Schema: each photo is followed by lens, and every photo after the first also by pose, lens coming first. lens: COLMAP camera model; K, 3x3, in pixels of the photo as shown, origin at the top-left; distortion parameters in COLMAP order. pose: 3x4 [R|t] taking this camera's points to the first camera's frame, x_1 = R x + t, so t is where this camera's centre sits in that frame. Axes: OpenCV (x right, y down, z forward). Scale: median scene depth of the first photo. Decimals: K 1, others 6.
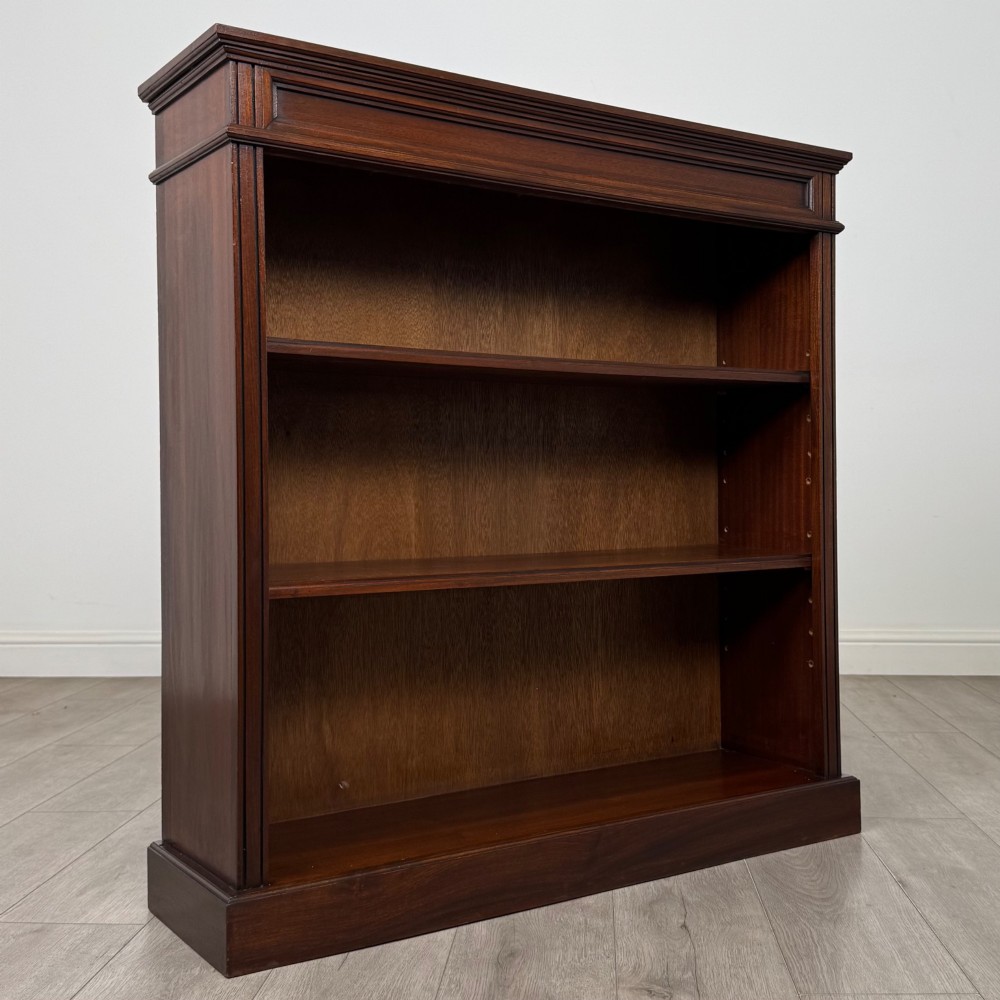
lens RADIAL K [[1279.4, 0, 558.9], [0, 1279.4, 473.1], [0, 0, 1]] dist [0.070419, -0.103344]
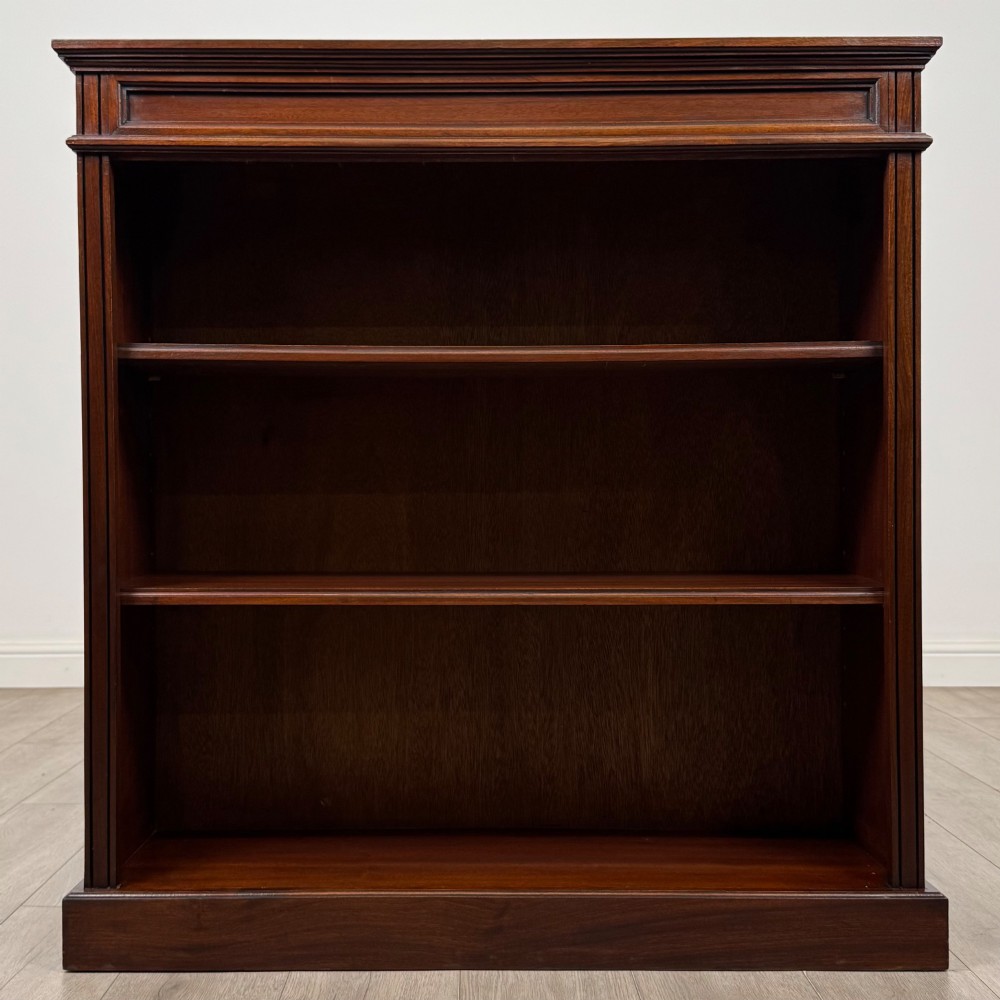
lens RADIAL K [[1238.0, 0, 499.1], [0, 1238.0, 505.0], [0, 0, 1]] dist [0.022172, -0.036575]
pose [[0.819894, 0.007991, -0.572459, 0.447045], [0.001060, 0.999880, 0.015476, 0.003975], [0.572514, -0.013295, 0.819787, 0.295509]]
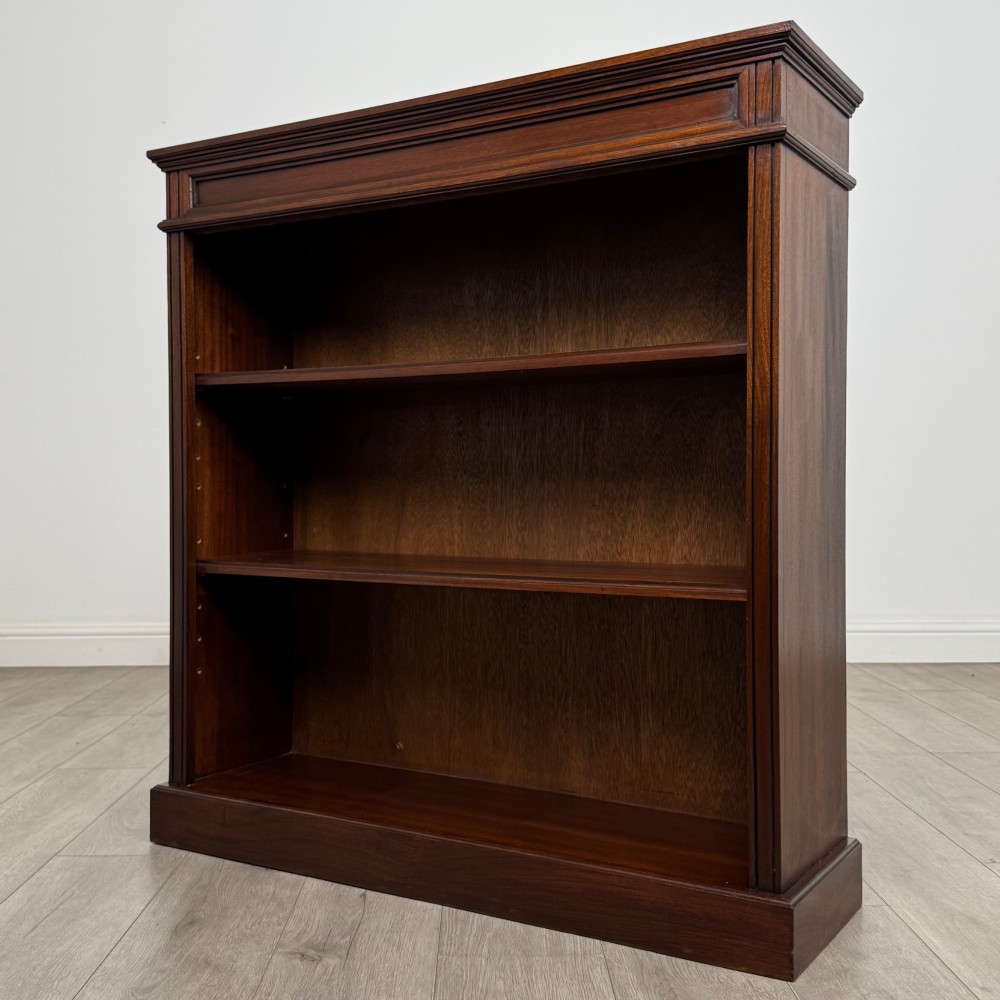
lens RADIAL K [[1179.1, 0, 500.0], [0, 1179.1, 500.0], [0, 0, 1]] dist [0.080545, -0.107352]
pose [[0.415771, 0.015081, -0.909344, 0.789264], [0.001104, 0.999853, 0.017087, 0.002226], [0.909469, -0.008109, 0.415693, 0.605647]]
